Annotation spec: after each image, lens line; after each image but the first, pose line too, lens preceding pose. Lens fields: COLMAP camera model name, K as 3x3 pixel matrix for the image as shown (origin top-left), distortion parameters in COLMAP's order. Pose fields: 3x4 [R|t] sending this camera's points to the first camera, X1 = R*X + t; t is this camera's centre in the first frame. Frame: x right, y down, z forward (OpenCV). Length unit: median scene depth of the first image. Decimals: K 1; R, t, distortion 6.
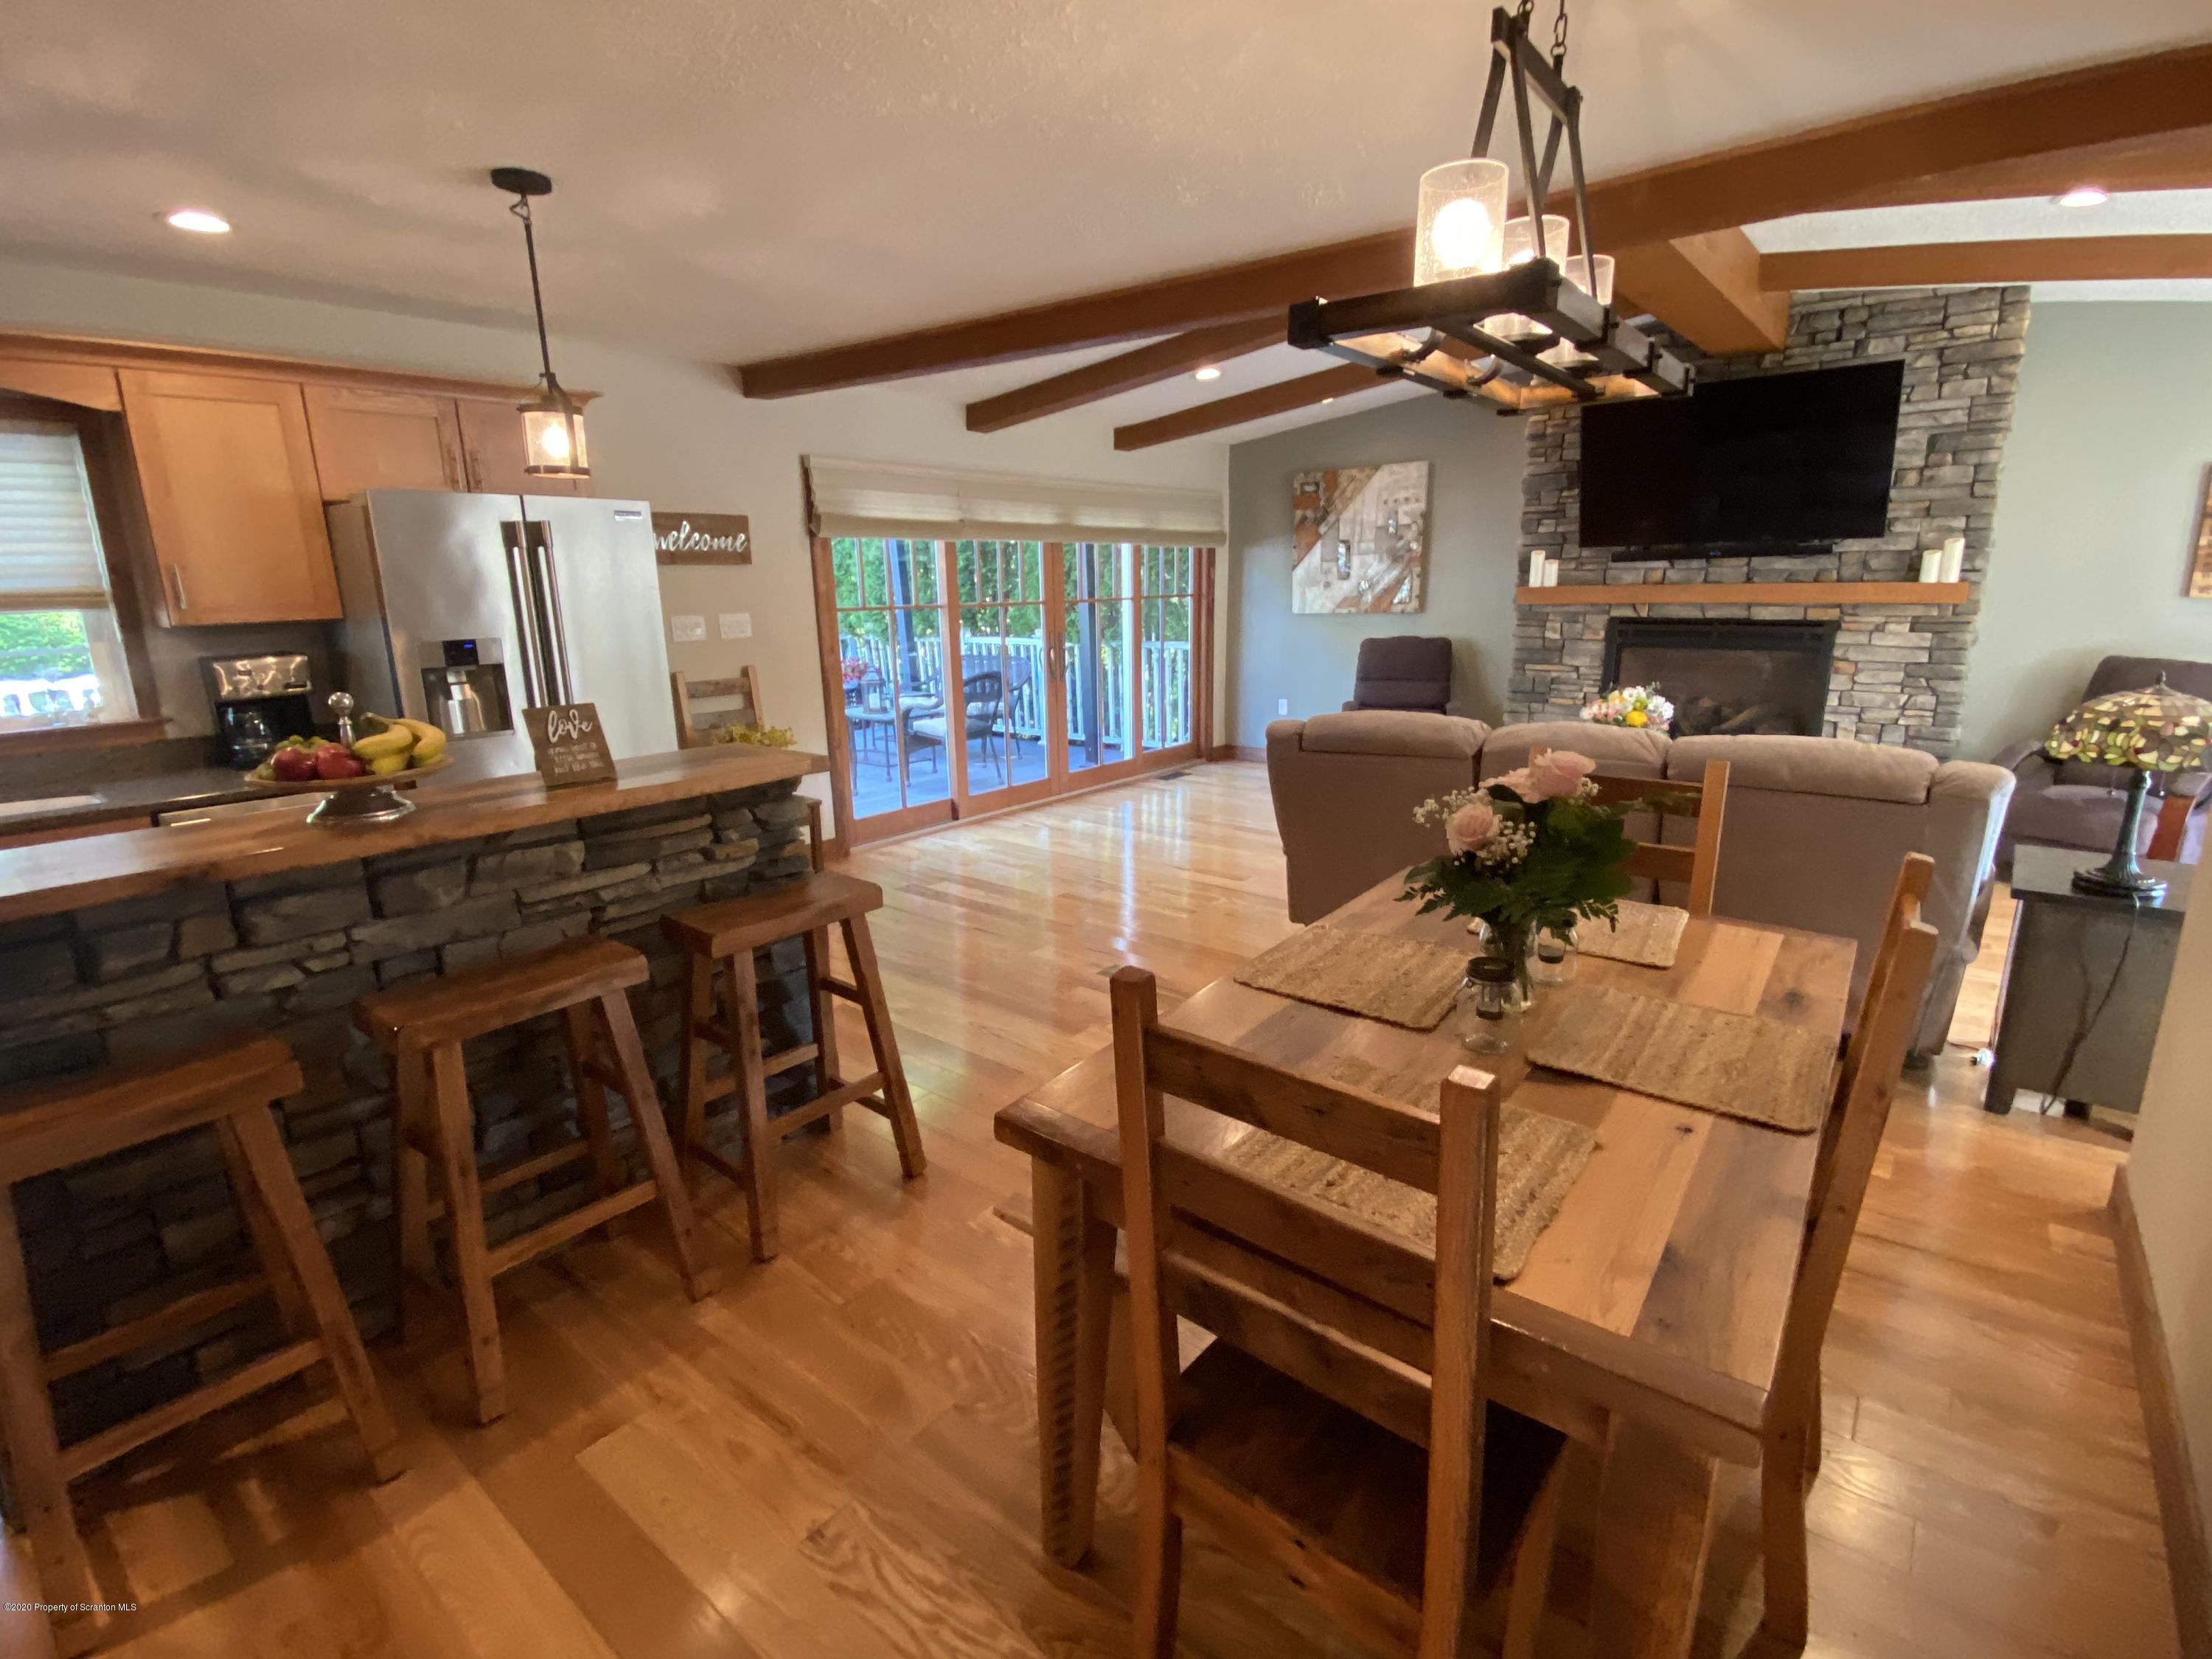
lens RADIAL K [[1031.6, 0, 1110.2], [0, 1031.6, 834.2], [0, 0, 1]] dist [0.022542, -0.024384]
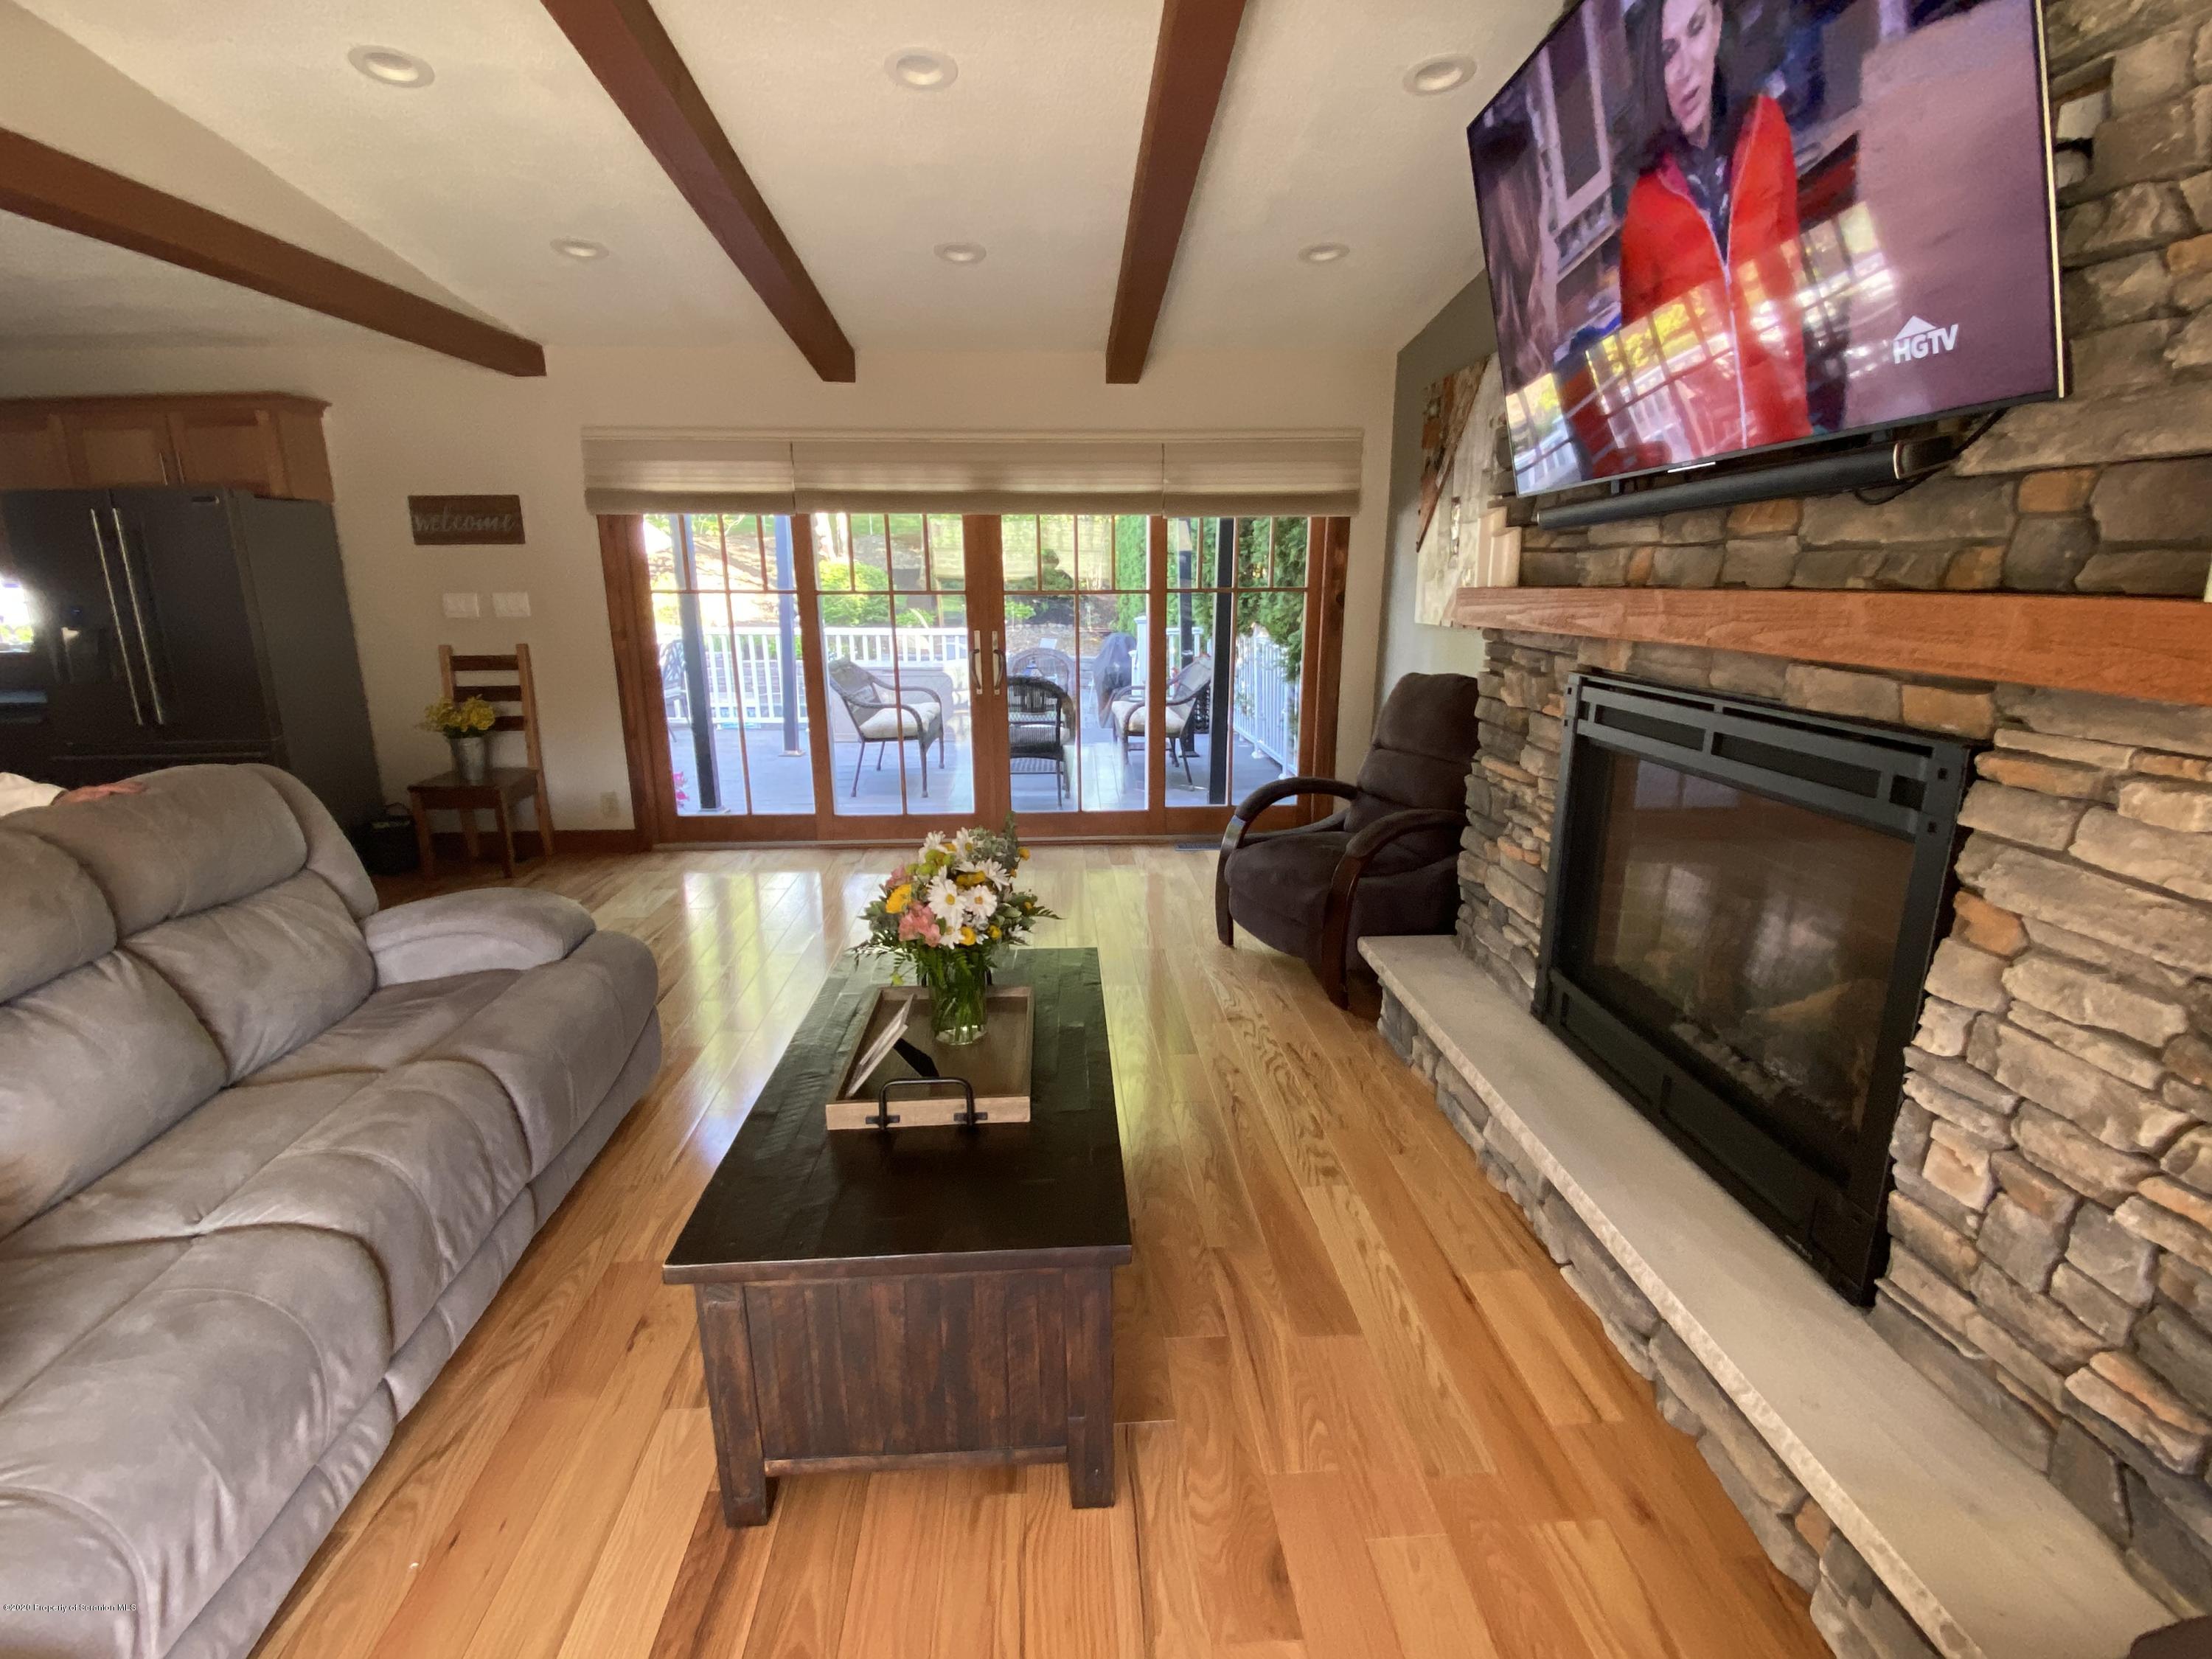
lens RADIAL K [[1031.6, 0, 1118.1], [0, 1031.6, 824.3], [0, 0, 1]] dist [0.022542, -0.024384]
pose [[0.679944, 0.186128, -0.709248, 0.798679], [-0.182979, 0.979717, 0.081688, -0.180023], [0.710067, 0.074234, 0.700210, 0.717744]]
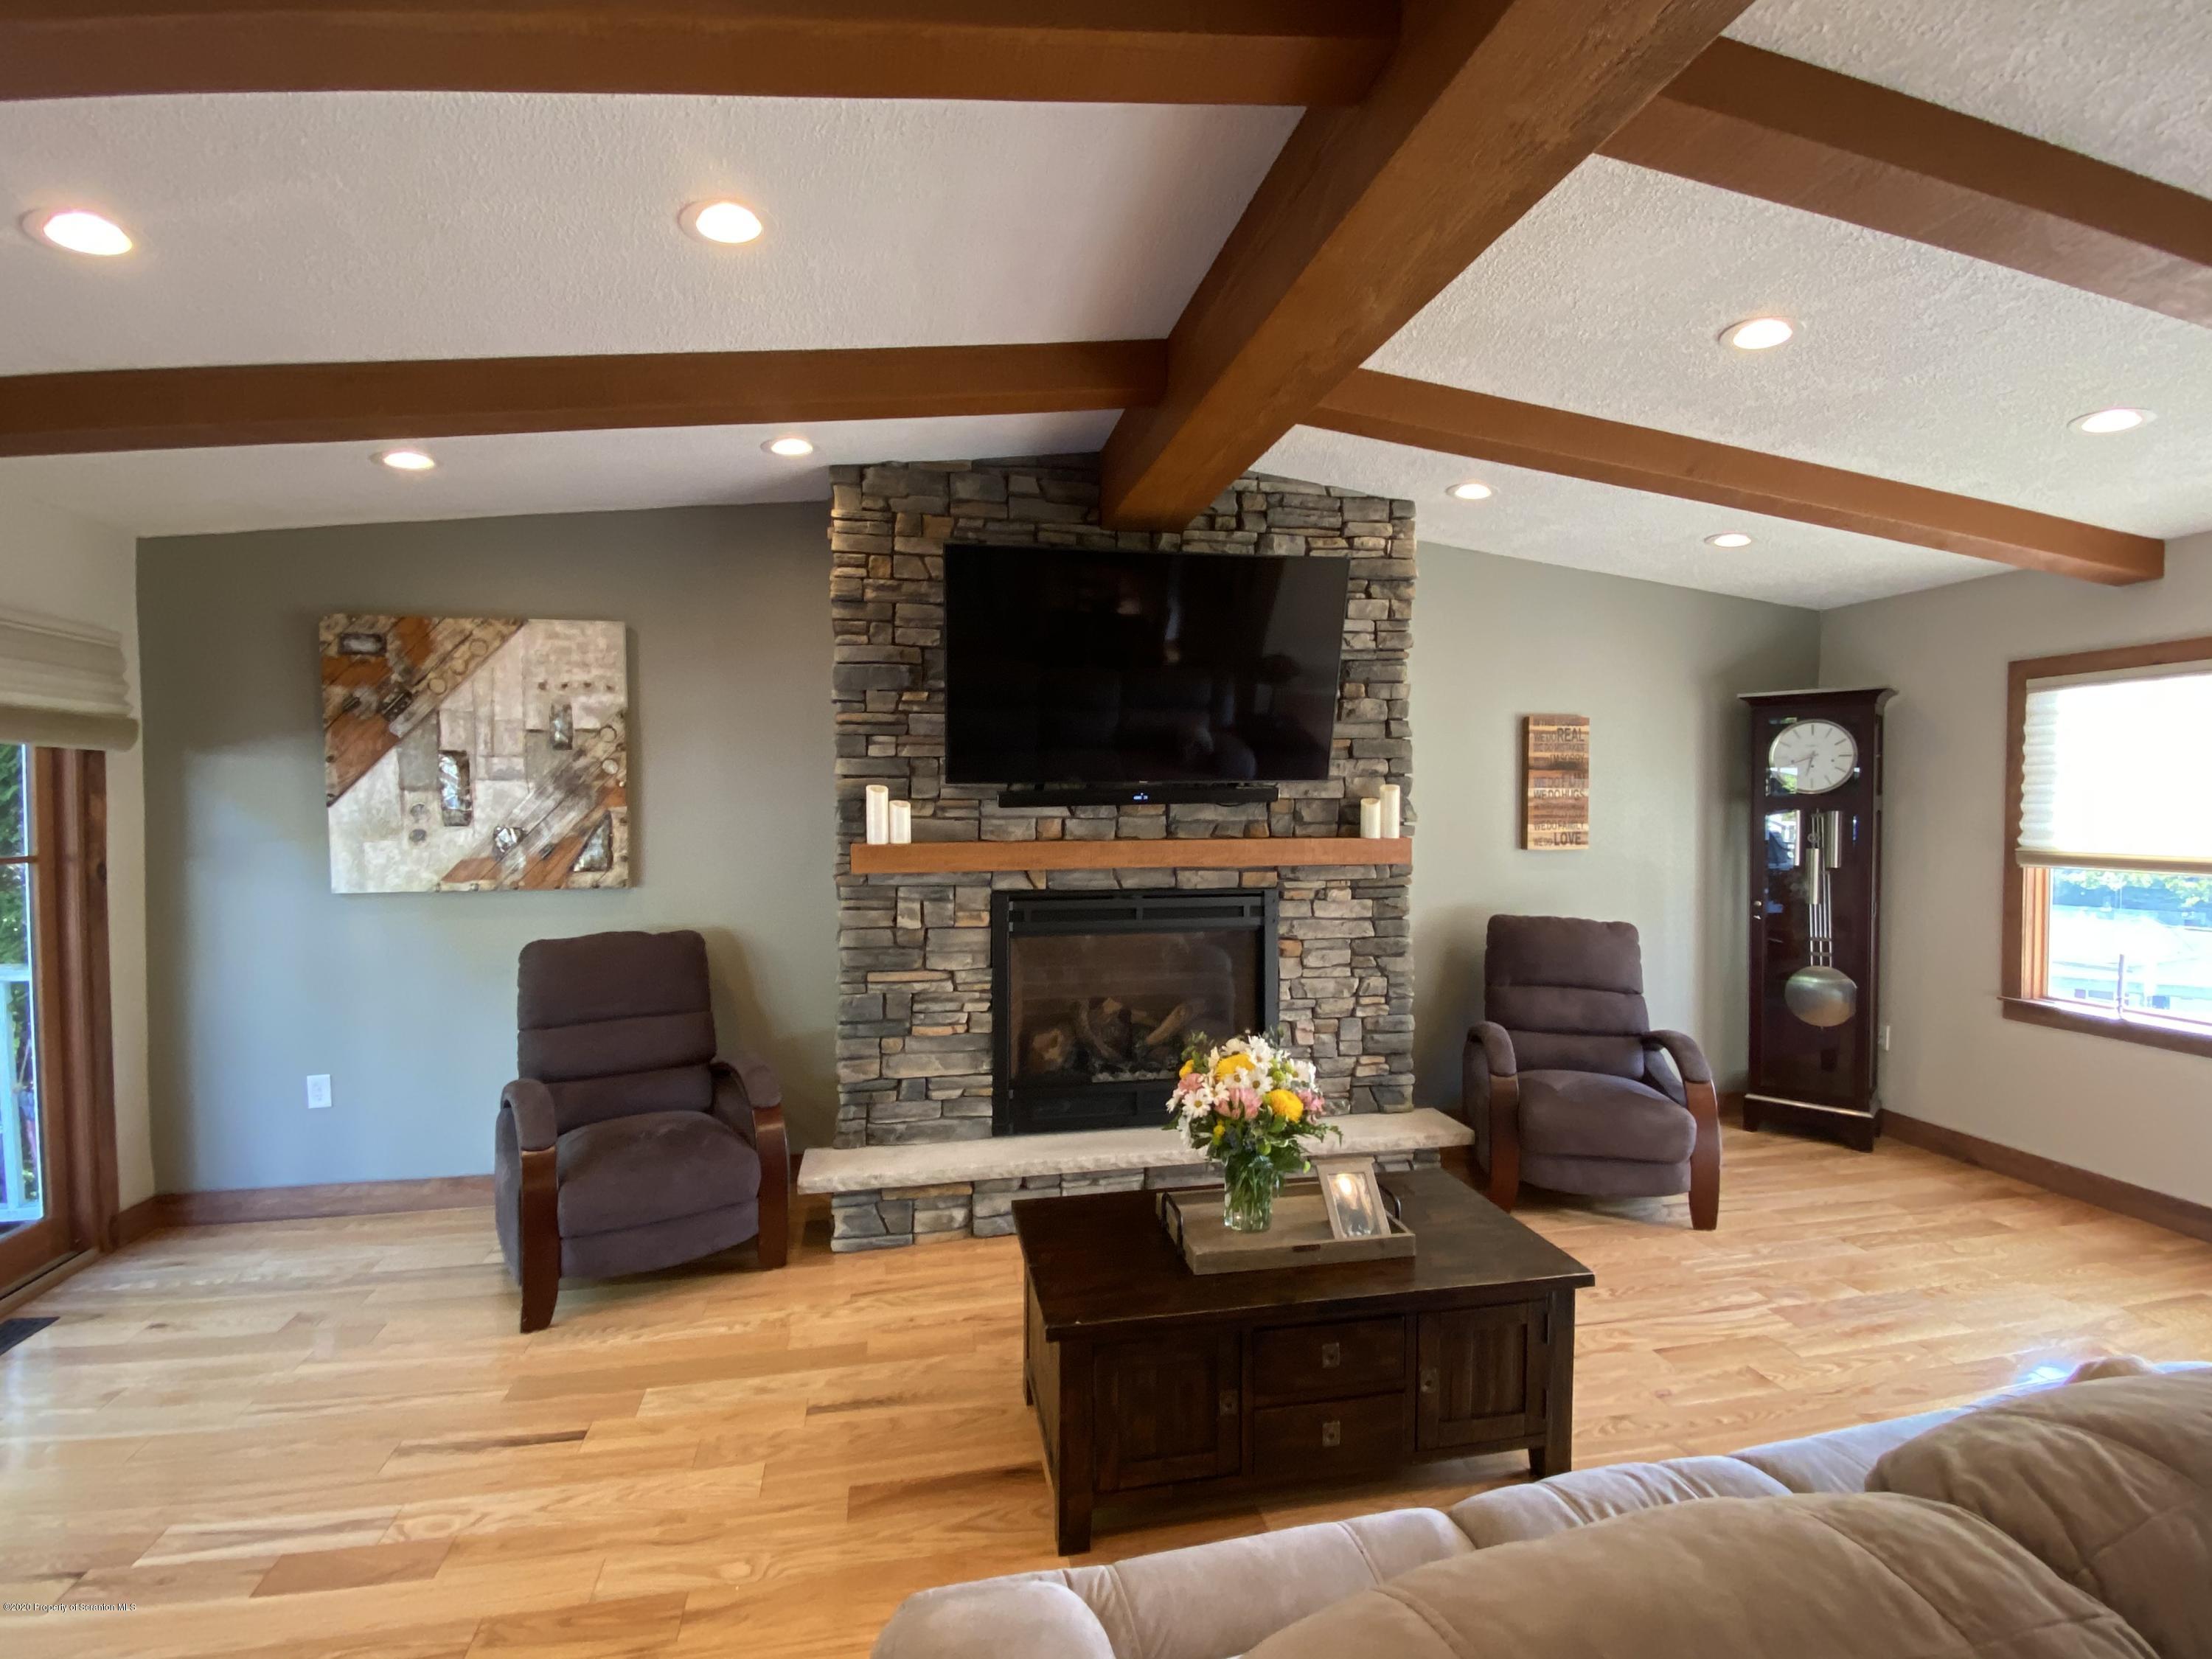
lens RADIAL K [[1031.6, 0, 1086.7], [0, 1031.6, 831.4], [0, 0, 1]] dist [0.022542, -0.024384]
pose [[0.629954, -0.011546, 0.776546, 0.039736], [0.175593, 0.976115, -0.127932, -0.187800], [-0.756521, 0.216947, 0.616936, 0.684086]]
